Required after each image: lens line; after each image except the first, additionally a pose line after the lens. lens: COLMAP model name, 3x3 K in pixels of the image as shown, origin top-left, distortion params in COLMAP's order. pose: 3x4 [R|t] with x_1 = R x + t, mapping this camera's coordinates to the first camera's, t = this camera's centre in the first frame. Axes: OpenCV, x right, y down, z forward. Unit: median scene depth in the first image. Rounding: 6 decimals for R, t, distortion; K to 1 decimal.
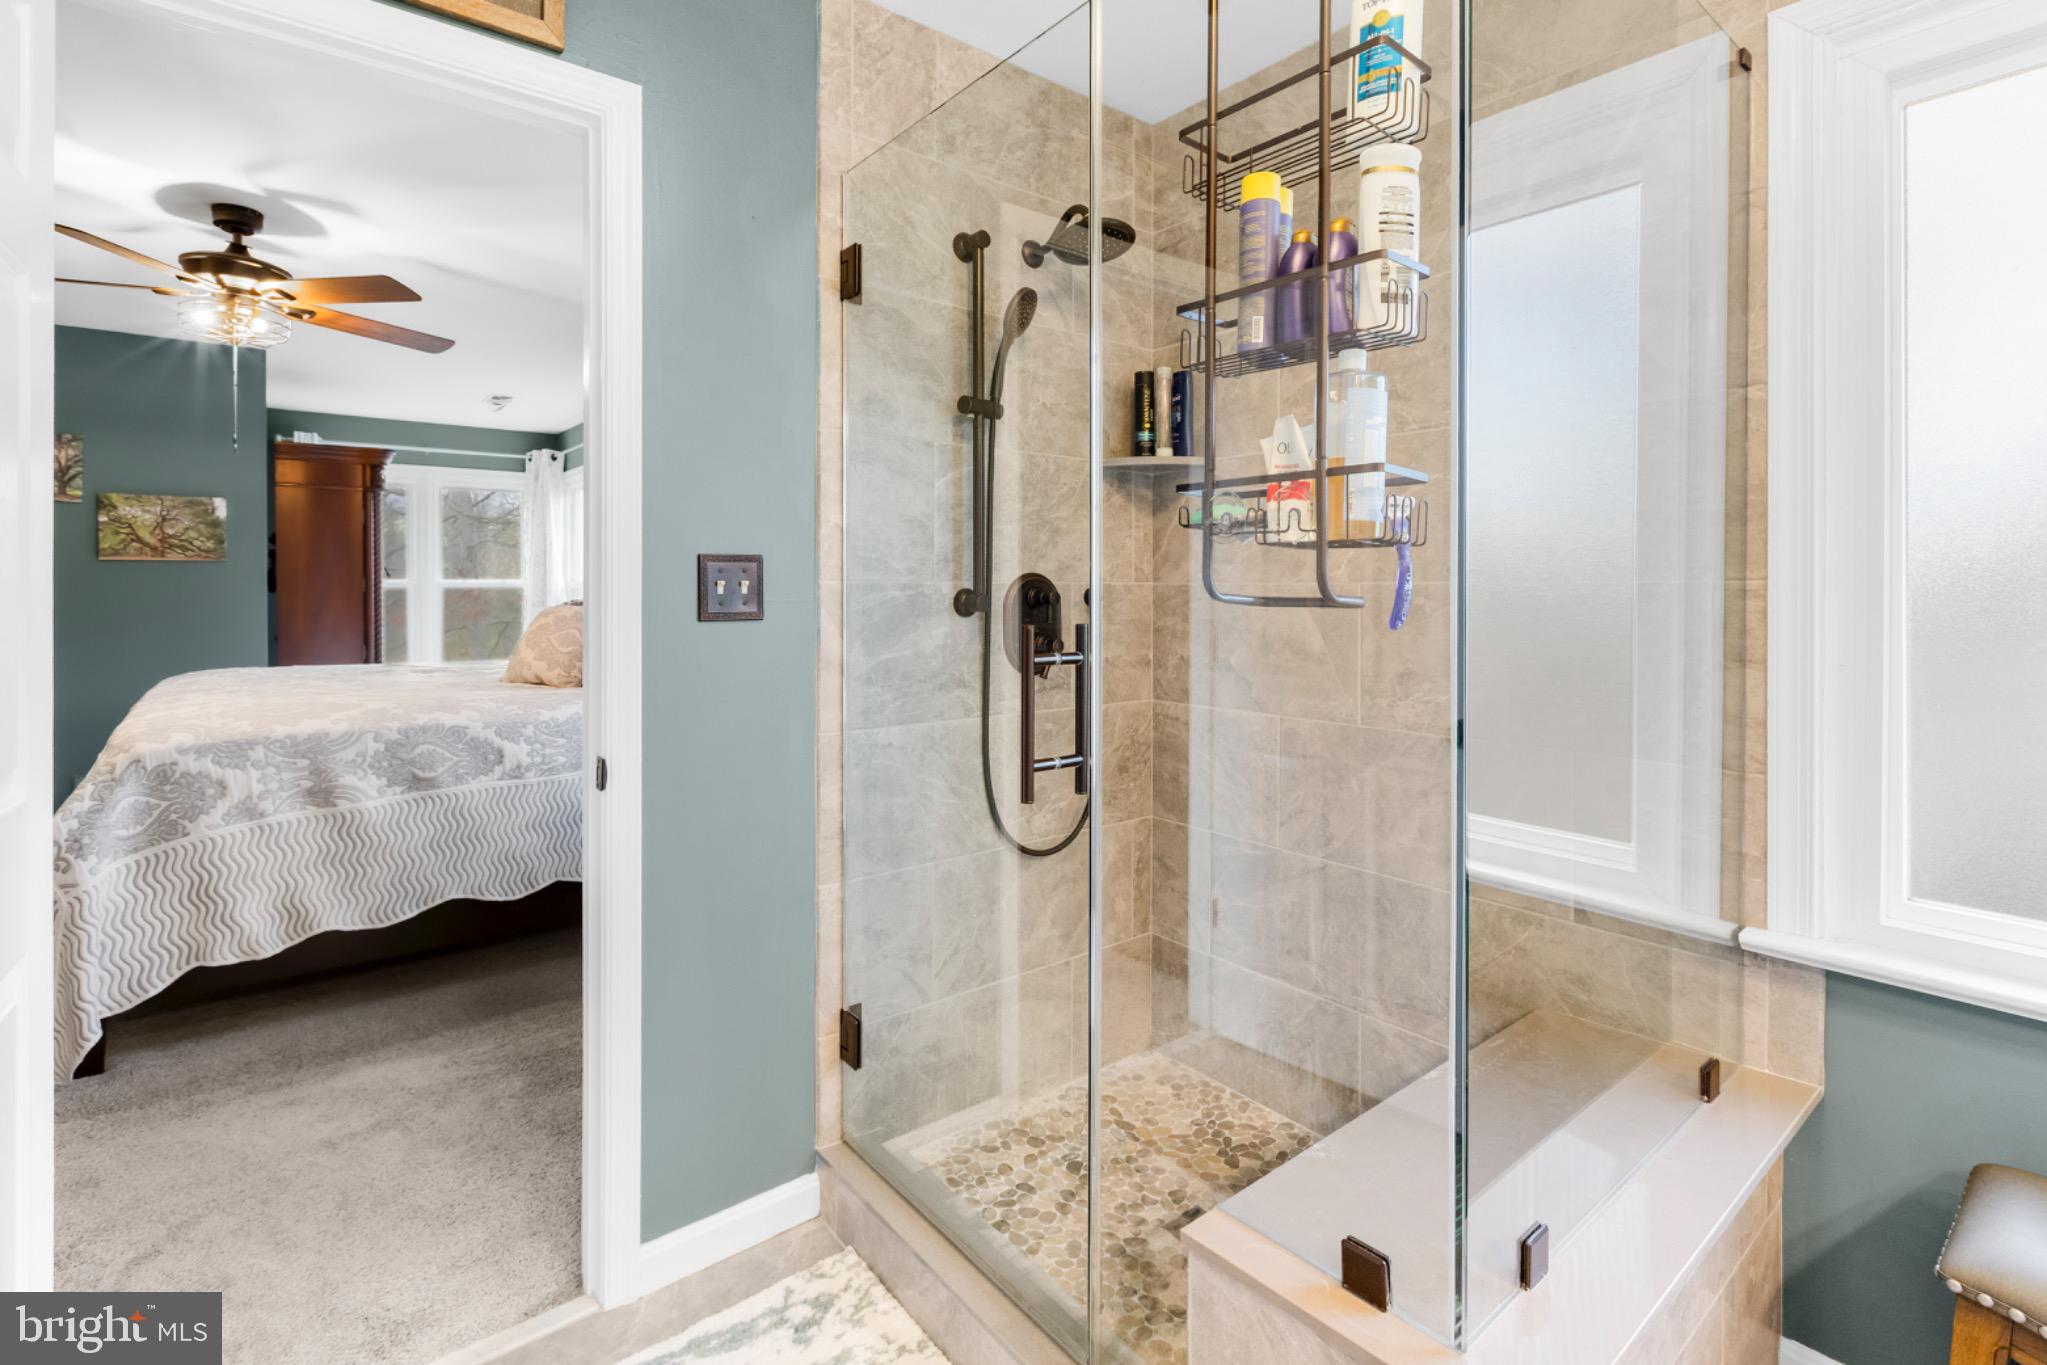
lens RADIAL K [[947.4, 0, 991.8], [0, 947.4, 591.2], [0, 0, 1]] dist [-0.007879, 0.003808]
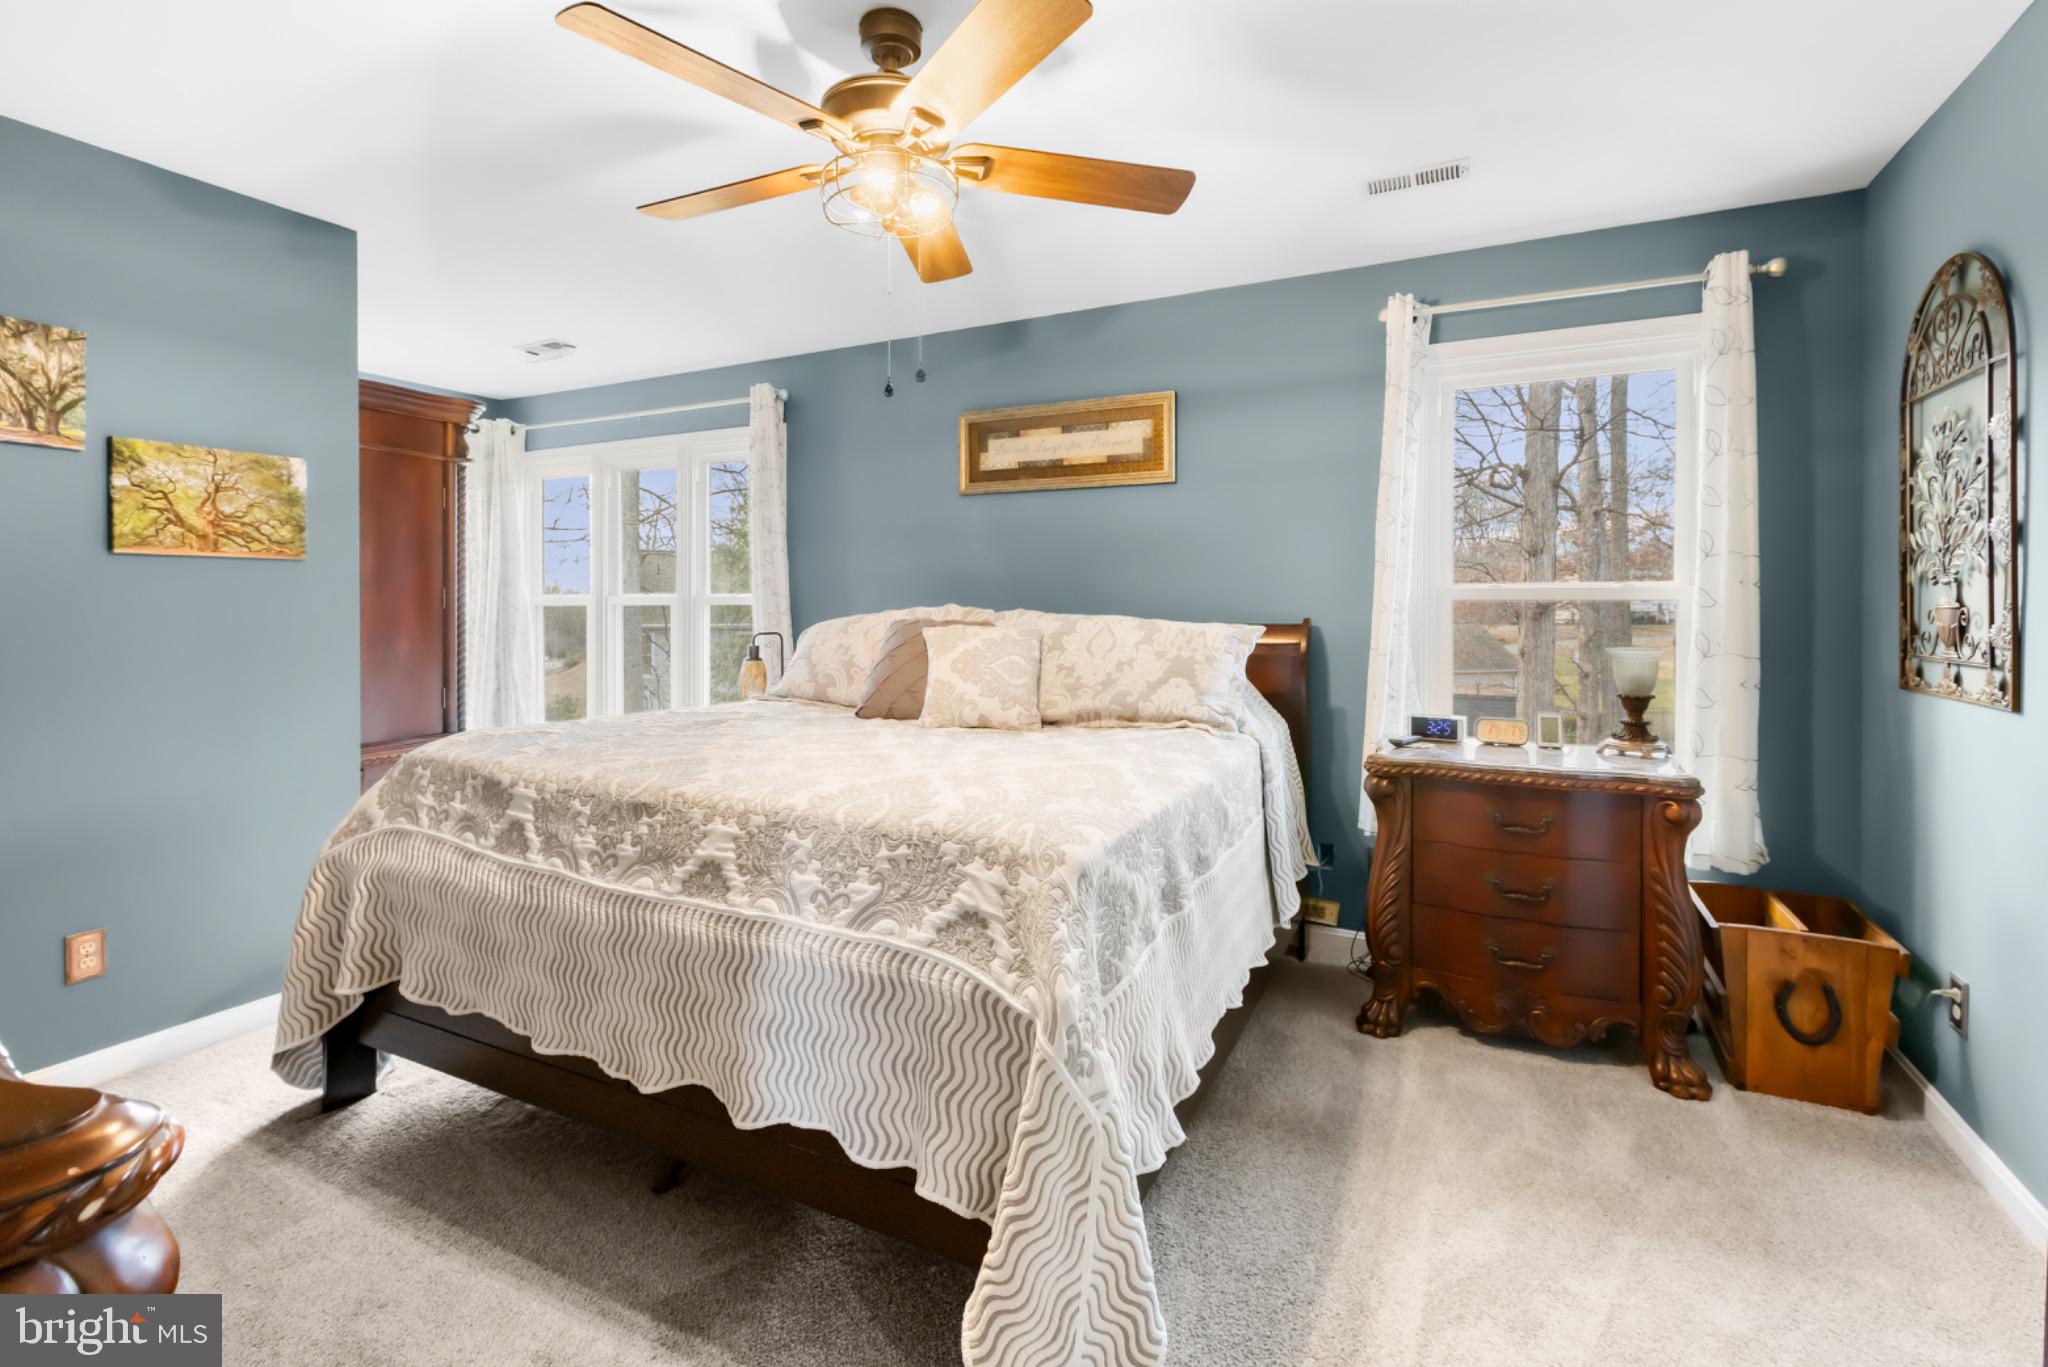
lens RADIAL K [[947.8, 0, 1001.5], [0, 947.8, 605.9], [0, 0, 1]] dist [-0.007879, 0.003808]
pose [[0.909299, 0.000810, 0.416143, -0.675107], [0.001048, 0.999990, -0.004237, 0.001545], [-0.416142, 0.004289, 0.909289, 0.249636]]
